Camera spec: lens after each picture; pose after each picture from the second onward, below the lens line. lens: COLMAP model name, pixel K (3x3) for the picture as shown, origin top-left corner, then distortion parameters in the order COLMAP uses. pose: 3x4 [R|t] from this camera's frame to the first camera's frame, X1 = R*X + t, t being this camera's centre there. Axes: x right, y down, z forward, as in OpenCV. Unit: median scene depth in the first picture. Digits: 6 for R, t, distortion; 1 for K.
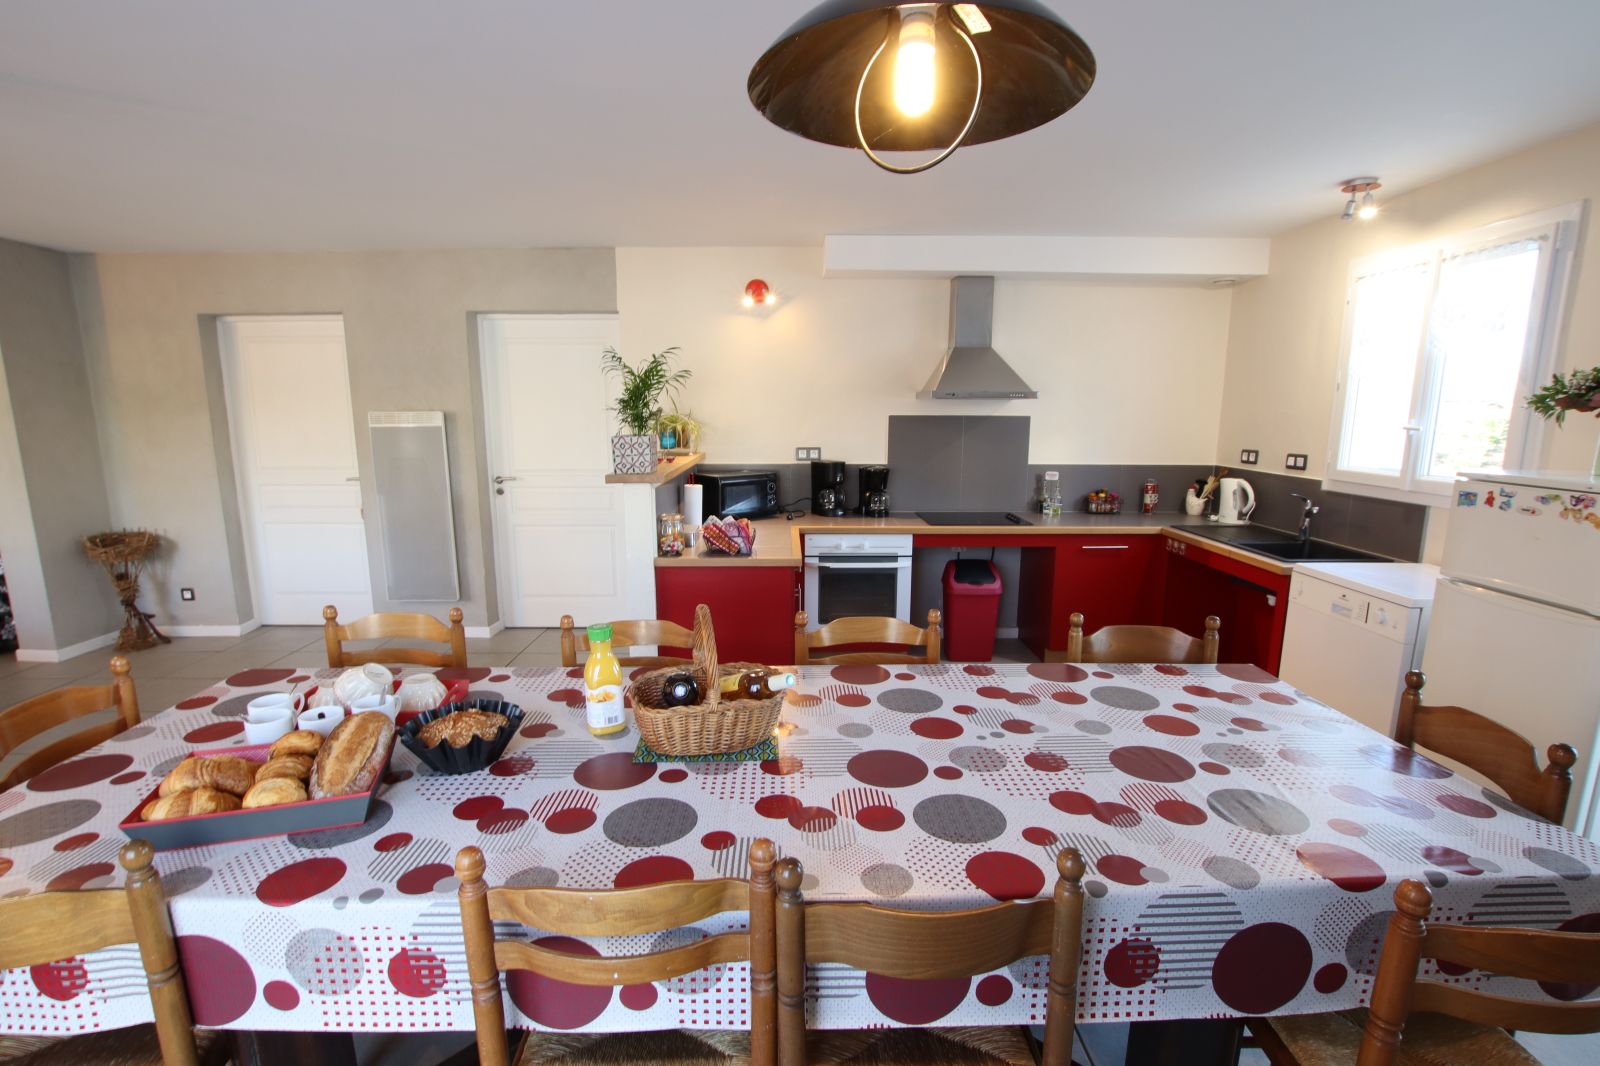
lens RADIAL K [[739.7, 0, 796.6], [0, 739.7, 544.6], [0, 0, 1]] dist [-0.033175, 0.004580]
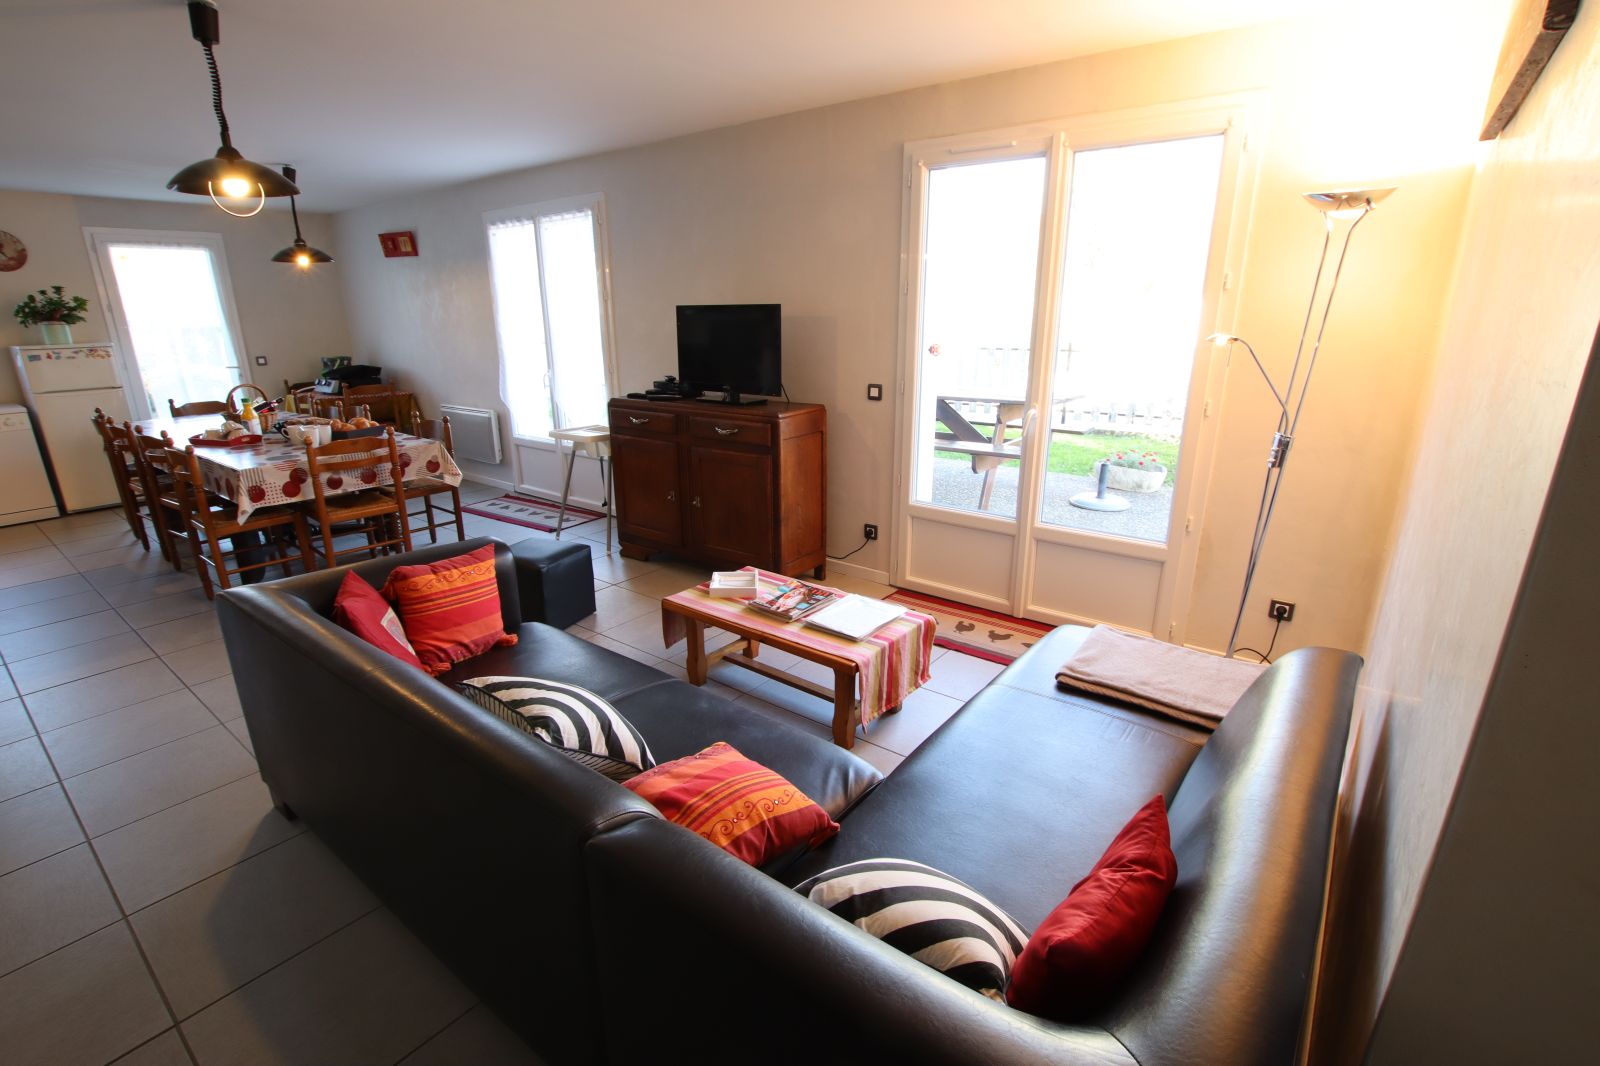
lens RADIAL K [[739.7, 0, 796.6], [0, 739.7, 544.6], [0, 0, 1]] dist [-0.033175, 0.004580]
pose [[-0.774972, -0.187860, 0.603429, -1.401161], [0.120073, 0.893643, 0.432417, -0.126010], [-0.620485, 0.407567, -0.669991, 0.686028]]
